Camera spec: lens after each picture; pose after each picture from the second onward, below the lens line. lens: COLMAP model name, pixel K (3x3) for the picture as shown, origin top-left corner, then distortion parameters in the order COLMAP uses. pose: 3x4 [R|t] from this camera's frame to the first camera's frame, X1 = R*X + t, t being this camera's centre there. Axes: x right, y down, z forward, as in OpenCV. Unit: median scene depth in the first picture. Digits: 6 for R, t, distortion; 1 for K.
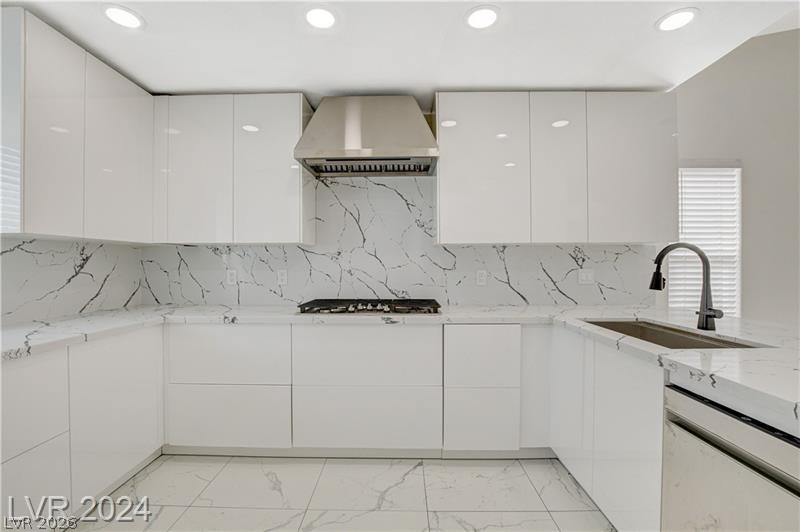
lens RADIAL K [[354.3, 0, 400.0], [0, 354.3, 266.0], [0, 0, 1]] dist [-0.027585, 0.000163]
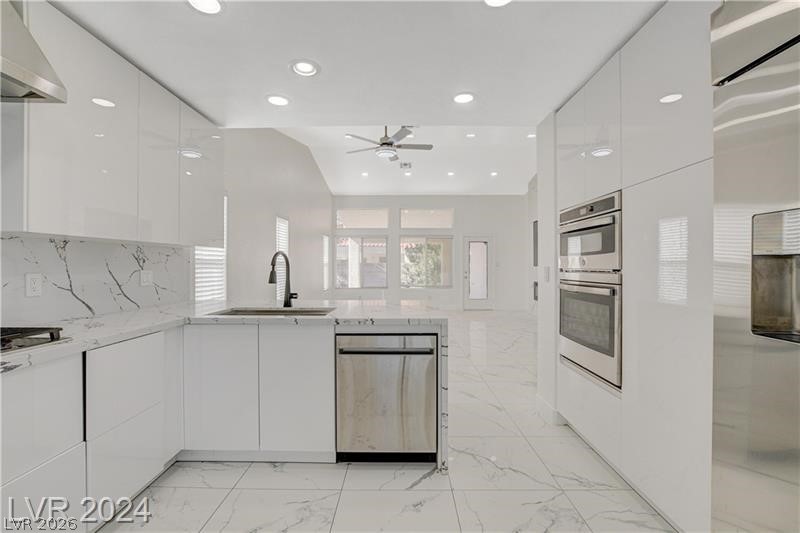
lens RADIAL K [[349.5, 0, 398.9], [0, 349.5, 266.4], [0, 0, 1]] dist [-0.023915, 0.000931]
pose [[0.001199, -0.001328, 0.999998, -0.425712], [0.004384, 0.999990, 0.001323, -0.000003], [-0.999990, 0.004382, 0.001205, 0.298840]]
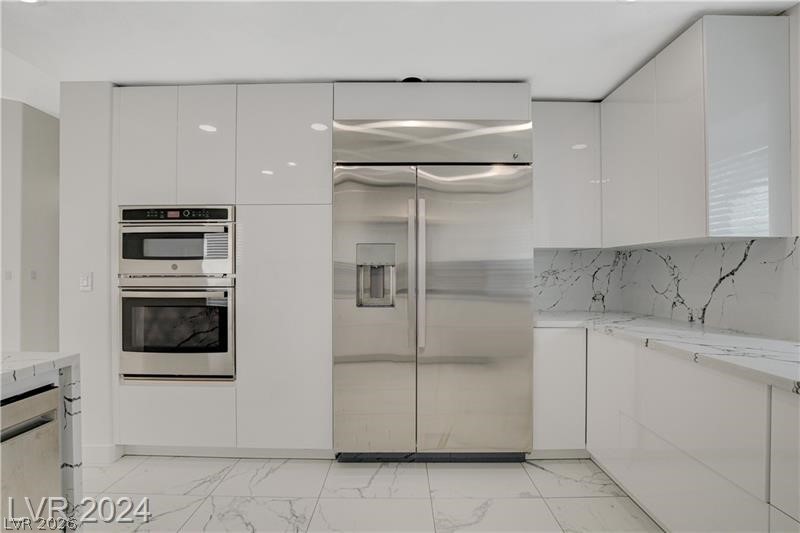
lens RADIAL K [[351.6, 0, 398.9], [0, 351.6, 270.4], [0, 0, 1]] dist [-0.032174, 0.000236]
pose [[-0.999978, 0.000605, -0.006638, -0.110402], [0.000578, 0.999992, 0.003976, -0.001827], [0.006641, 0.003972, -0.999970, 0.661288]]
